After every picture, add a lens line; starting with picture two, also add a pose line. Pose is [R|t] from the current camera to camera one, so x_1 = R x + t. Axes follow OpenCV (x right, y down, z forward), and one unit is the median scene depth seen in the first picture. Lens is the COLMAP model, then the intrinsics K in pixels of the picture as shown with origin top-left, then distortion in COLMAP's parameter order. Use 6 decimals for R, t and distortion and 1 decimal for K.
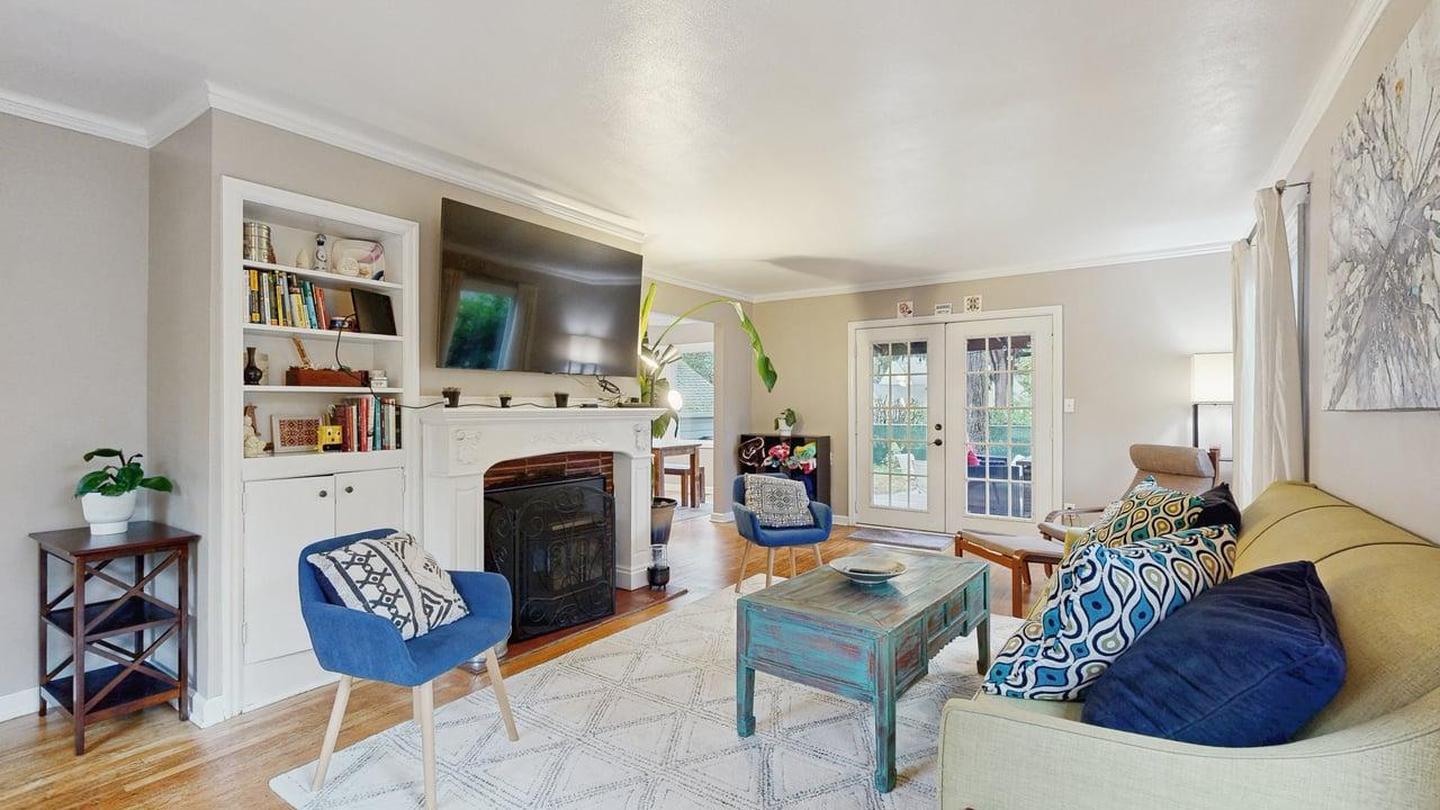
lens RADIAL K [[626.3, 0, 719.4], [0, 626.3, 411.4], [0, 0, 1]] dist [0.000304, 0.000034]
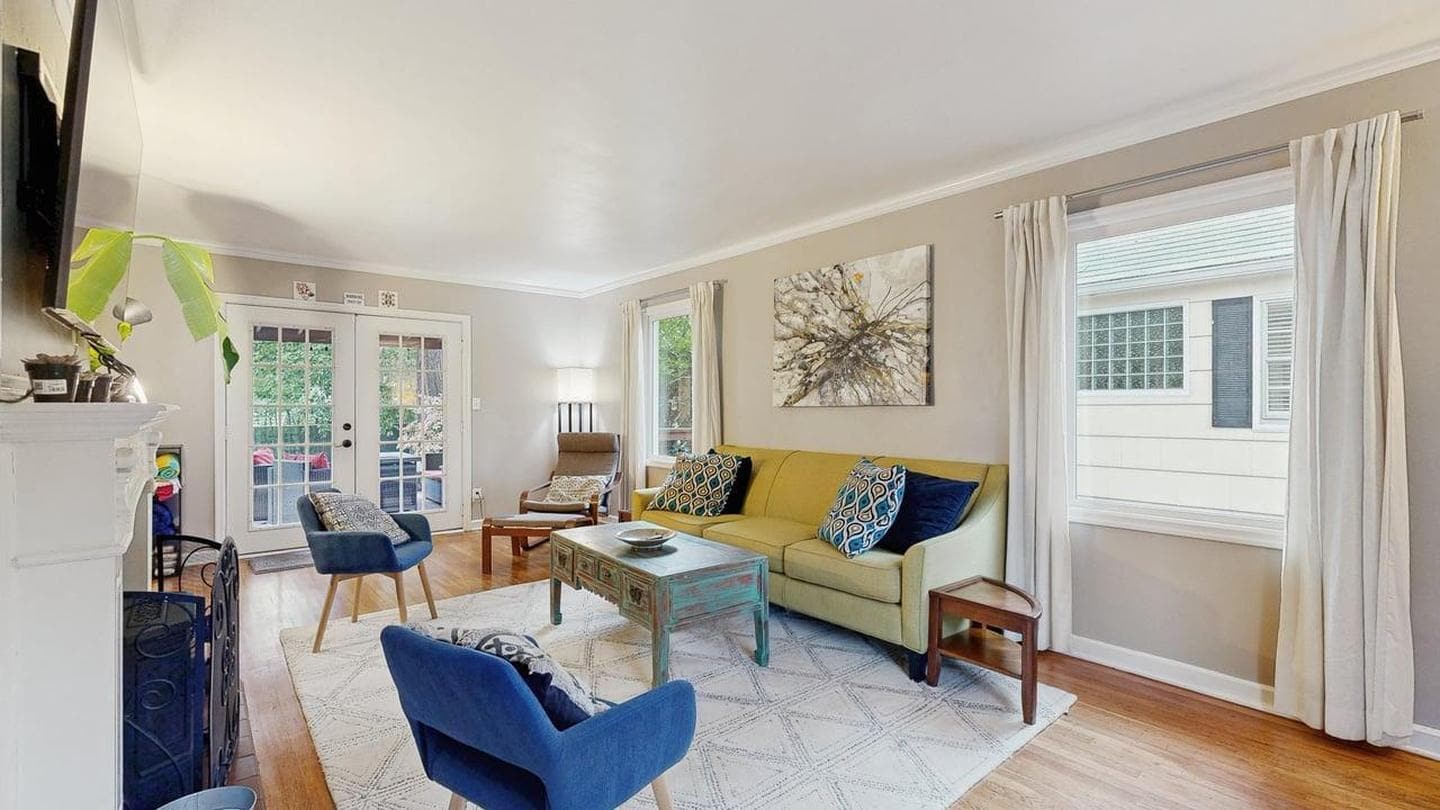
lens RADIAL K [[626.3, 0, 719.4], [0, 626.3, 411.4], [0, 0, 1]] dist [0.000304, 0.000034]
pose [[0.265589, -0.006205, 0.964066, -0.420925], [0.005431, 0.999973, 0.004940, 0.000982], [-0.964071, 0.003924, 0.265616, 0.253311]]
